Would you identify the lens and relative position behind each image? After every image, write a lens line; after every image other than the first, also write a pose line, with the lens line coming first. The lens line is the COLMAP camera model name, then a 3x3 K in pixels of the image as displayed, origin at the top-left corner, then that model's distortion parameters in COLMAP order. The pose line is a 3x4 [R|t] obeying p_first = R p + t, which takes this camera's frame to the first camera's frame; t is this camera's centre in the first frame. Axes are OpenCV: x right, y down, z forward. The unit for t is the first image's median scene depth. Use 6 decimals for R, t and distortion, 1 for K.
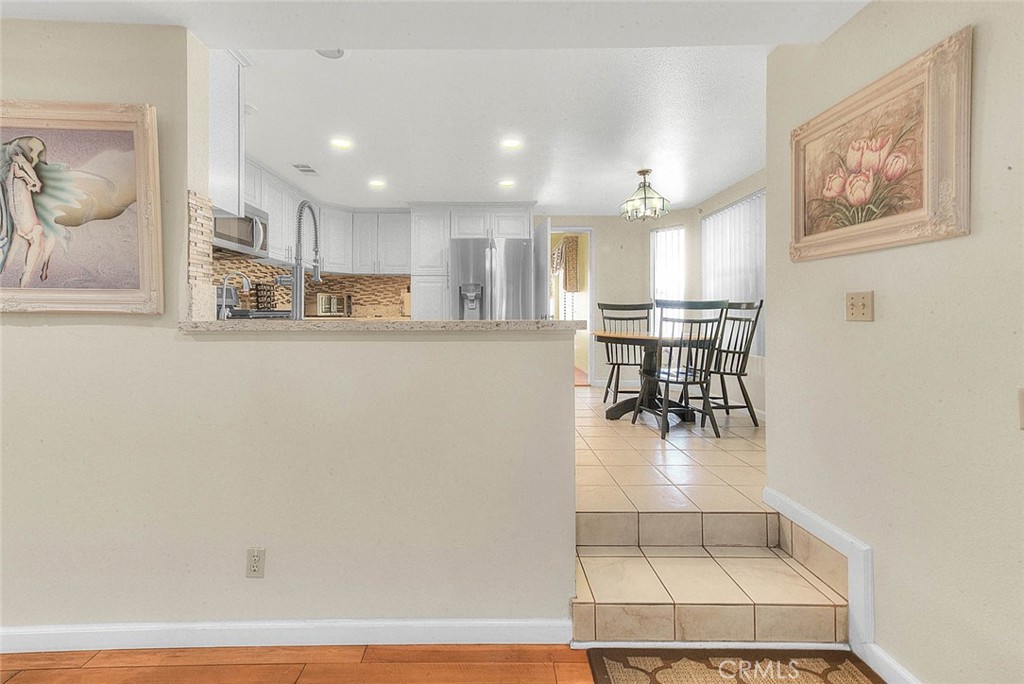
lens RADIAL K [[420.9, 0, 497.3], [0, 420.9, 313.8], [0, 0, 1]] dist [0.020142, 0.000457]
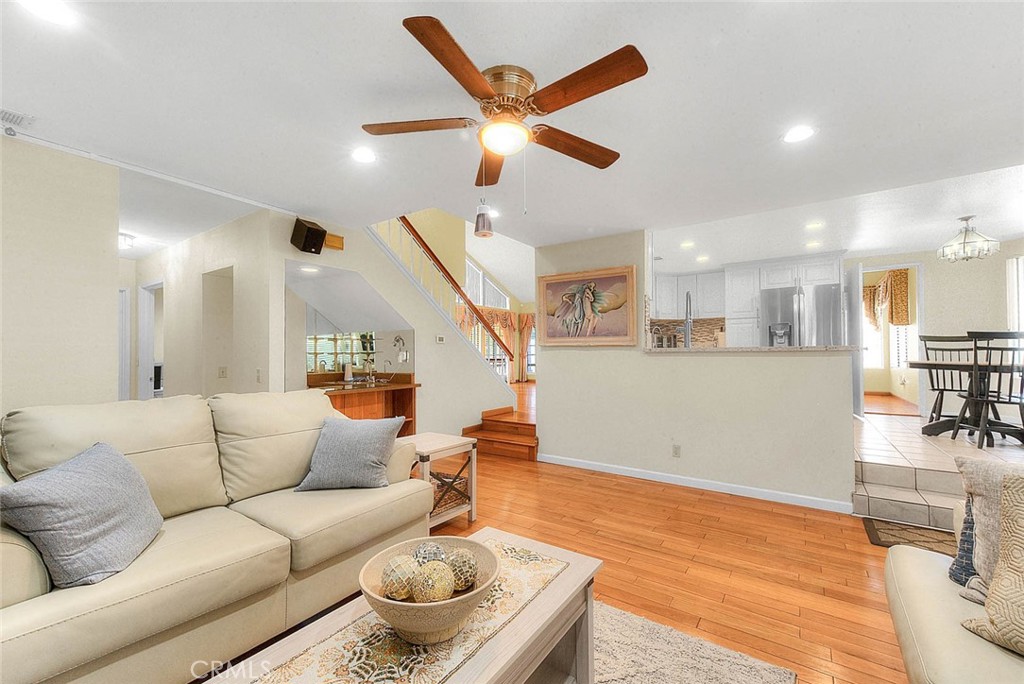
lens RADIAL K [[420.9, 0, 505.8], [0, 420.9, 347.4], [0, 0, 1]] dist [0.020142, 0.000457]
pose [[0.811546, -0.011391, -0.584178, 0.017097], [0.004677, 0.999905, -0.013000, 0.016533], [0.584270, 0.007818, 0.811522, -0.615583]]
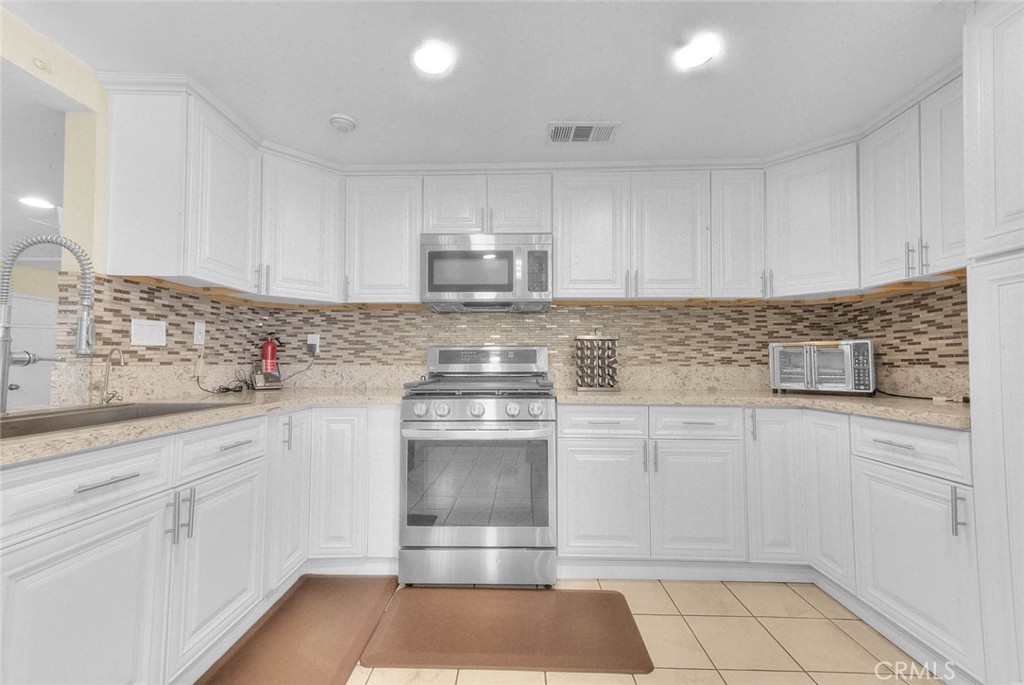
lens RADIAL K [[420.9, 0, 515.6], [0, 420.9, 341.6], [0, 0, 1]] dist [0.020142, 0.000457]
pose [[0.004732, -0.051538, -0.998660, 0.089052], [0.005795, 0.998656, -0.051510, -0.033494], [0.999972, -0.005544, 0.005024, 0.873971]]
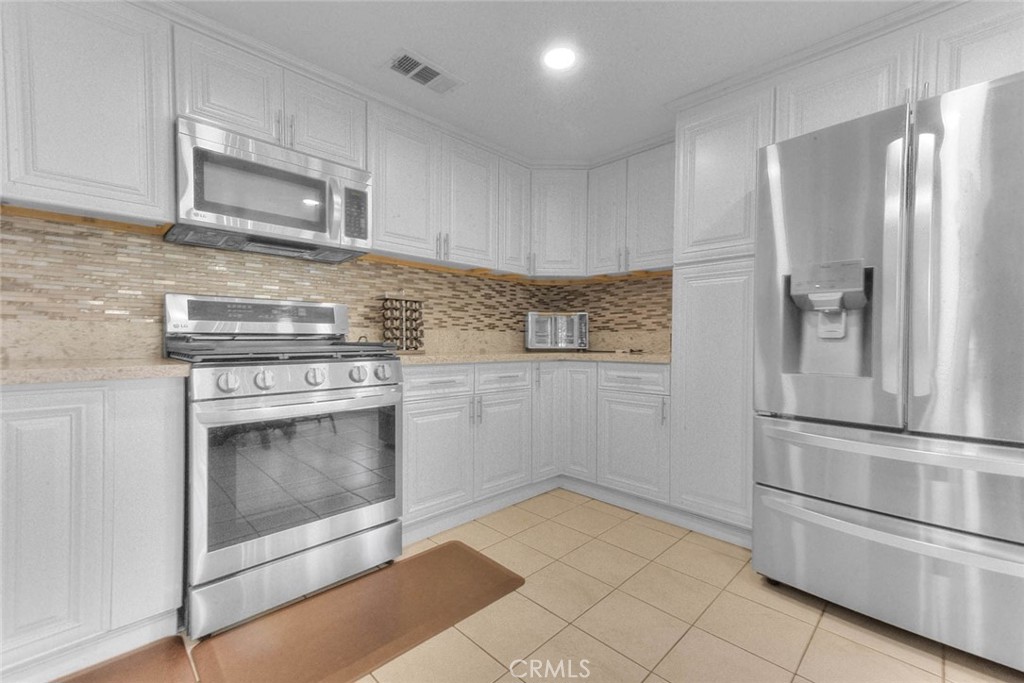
lens RADIAL K [[420.9, 0, 520.6], [0, 420.9, 338.4], [0, 0, 1]] dist [0.020142, 0.000457]
pose [[0.719383, 0.004563, -0.694599, -0.003046], [-0.000561, 0.999982, 0.005988, -0.017214], [0.694613, -0.003918, 0.719373, 0.679505]]
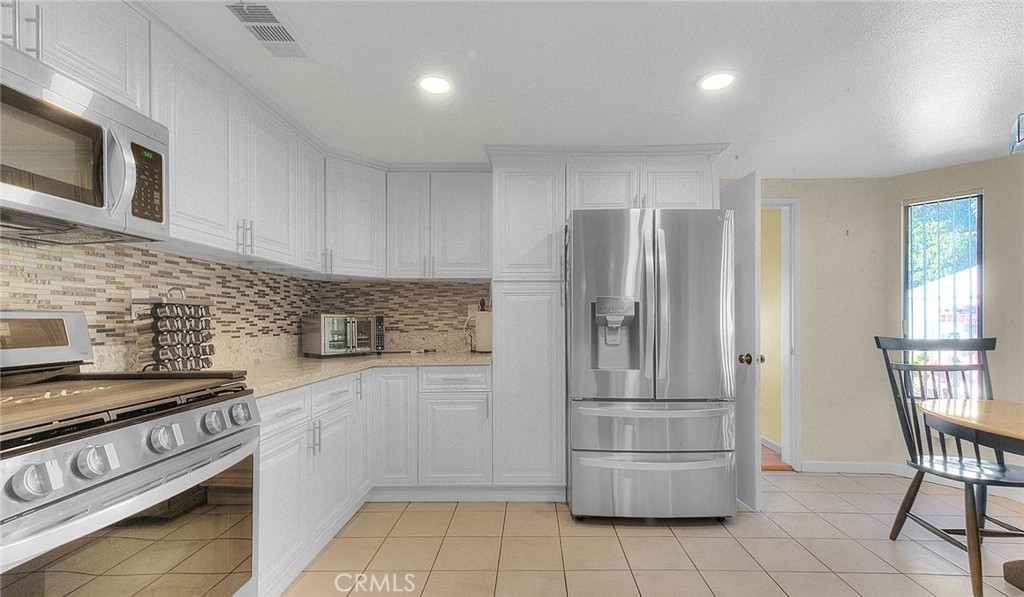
lens RADIAL K [[418.4, 0, 533.8], [0, 418.4, 314.6], [0, 0, 1]] dist [0.023956, -0.000146]
pose [[0.999991, -0.002878, -0.003026, -0.183762], [0.002852, 0.999958, -0.008654, -0.053488], [0.003050, 0.008646, 0.999958, 0.562969]]
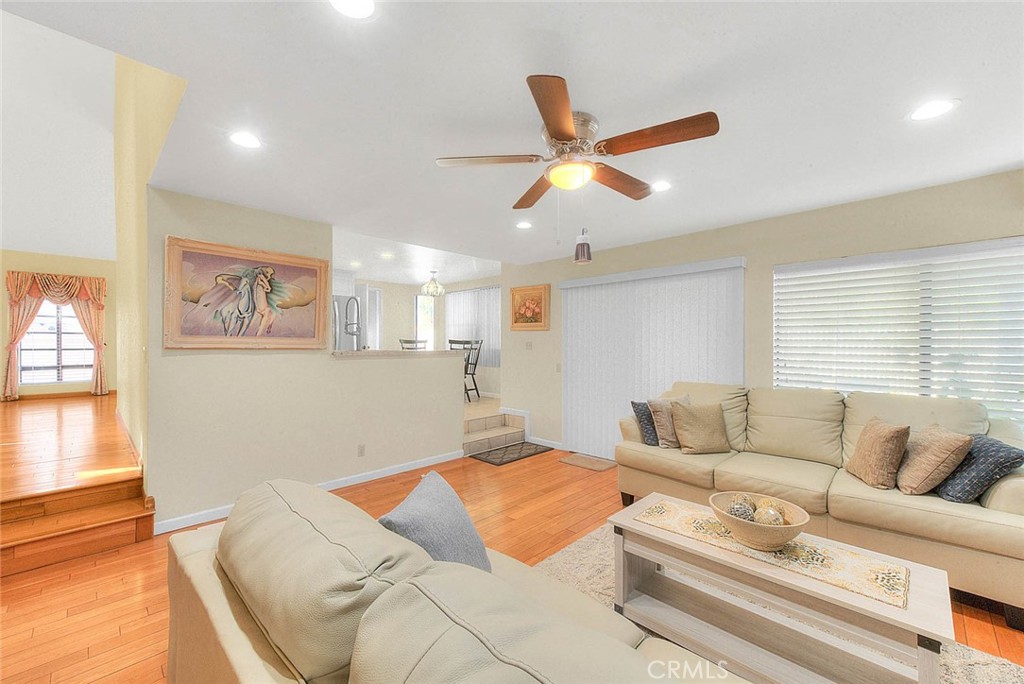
lens RADIAL K [[420.9, 0, 507.6], [0, 420.9, 347.1], [0, 0, 1]] dist [0.020142, 0.000457]
pose [[0.703144, -0.004709, 0.711032, -0.718617], [-0.002762, 0.999952, 0.009354, -0.013920], [-0.711042, -0.008541, 0.703098, -0.547097]]
